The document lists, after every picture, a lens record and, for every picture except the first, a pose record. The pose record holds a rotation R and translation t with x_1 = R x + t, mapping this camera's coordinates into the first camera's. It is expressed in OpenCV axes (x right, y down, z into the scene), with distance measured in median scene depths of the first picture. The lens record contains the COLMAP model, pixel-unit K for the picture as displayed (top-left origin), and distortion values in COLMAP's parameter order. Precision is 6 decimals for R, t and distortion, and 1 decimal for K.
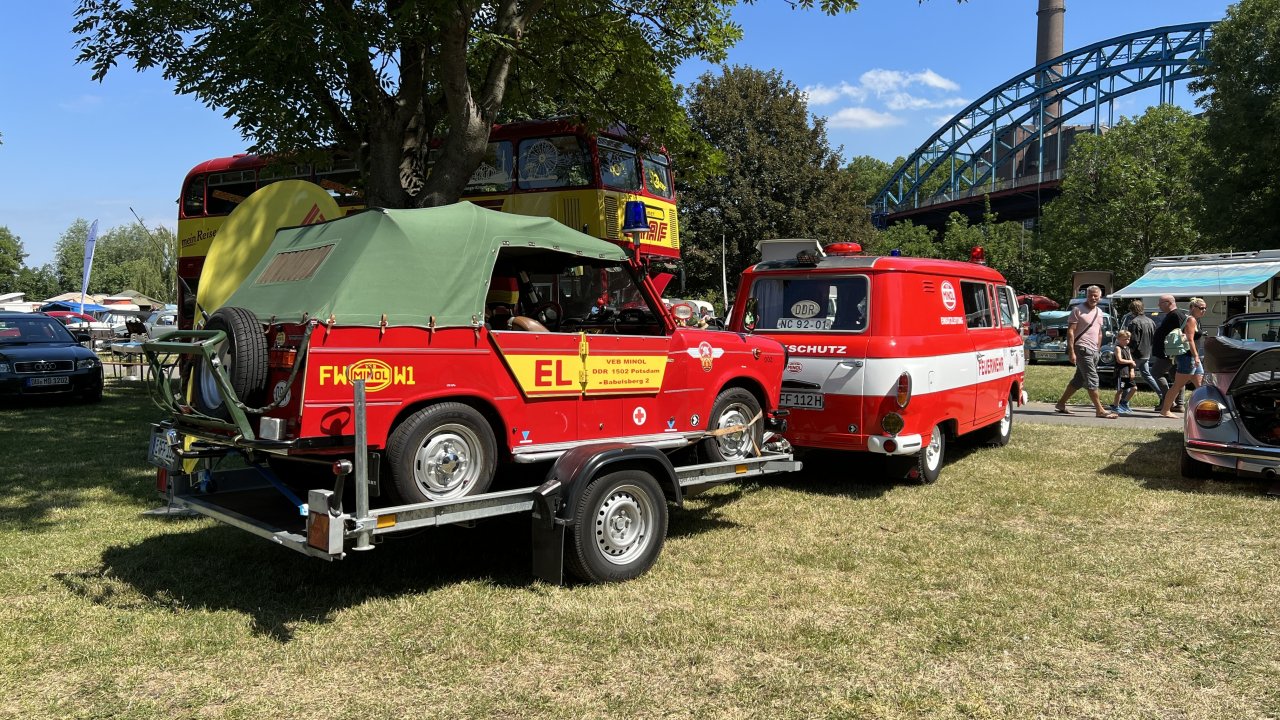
lens RADIAL K [[1000.4, 0, 634.6], [0, 1000.4, 355.2], [0, 0, 1]] dist [0.013440, -0.016080]
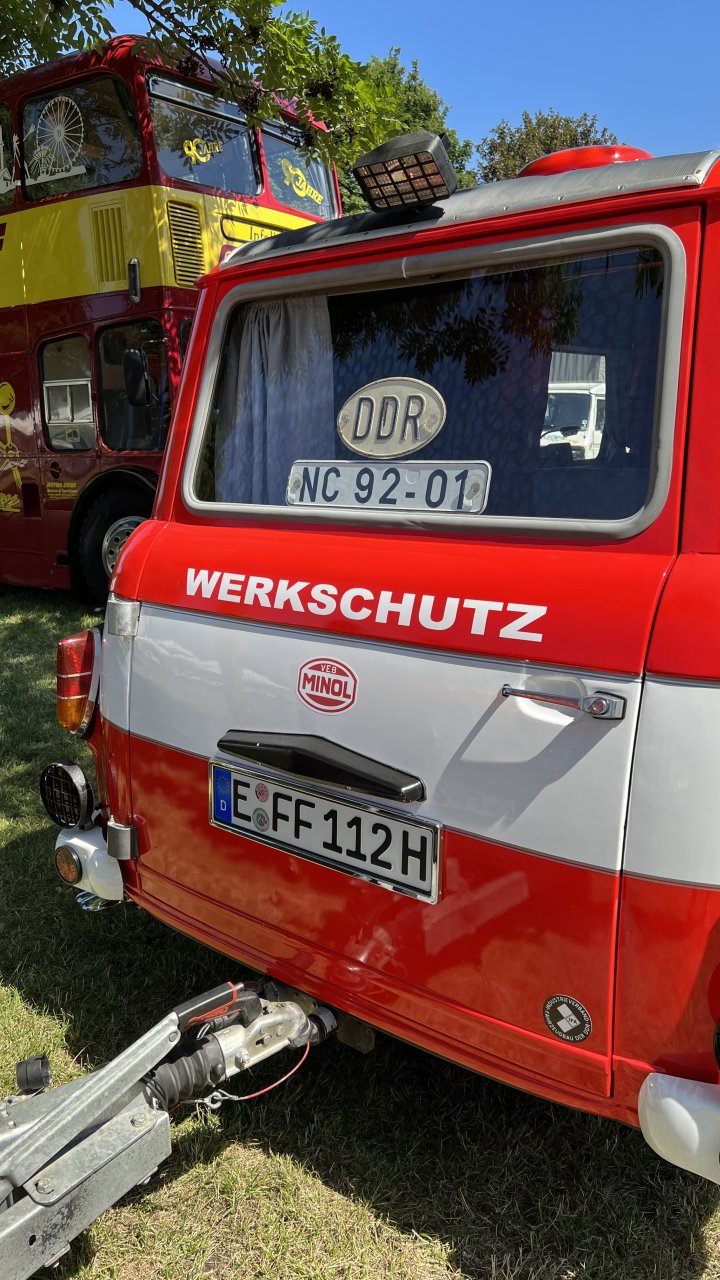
lens RADIAL K [[1000.4, 0, 364.8], [0, 1000.4, 650.7], [0, 0, 1]] dist [0.013440, -0.016080]
pose [[0.996370, -0.002724, -0.085080, 0.183680], [0.017492, 0.984711, 0.173317, -0.033330], [0.083307, -0.174176, 0.981184, 0.766301]]
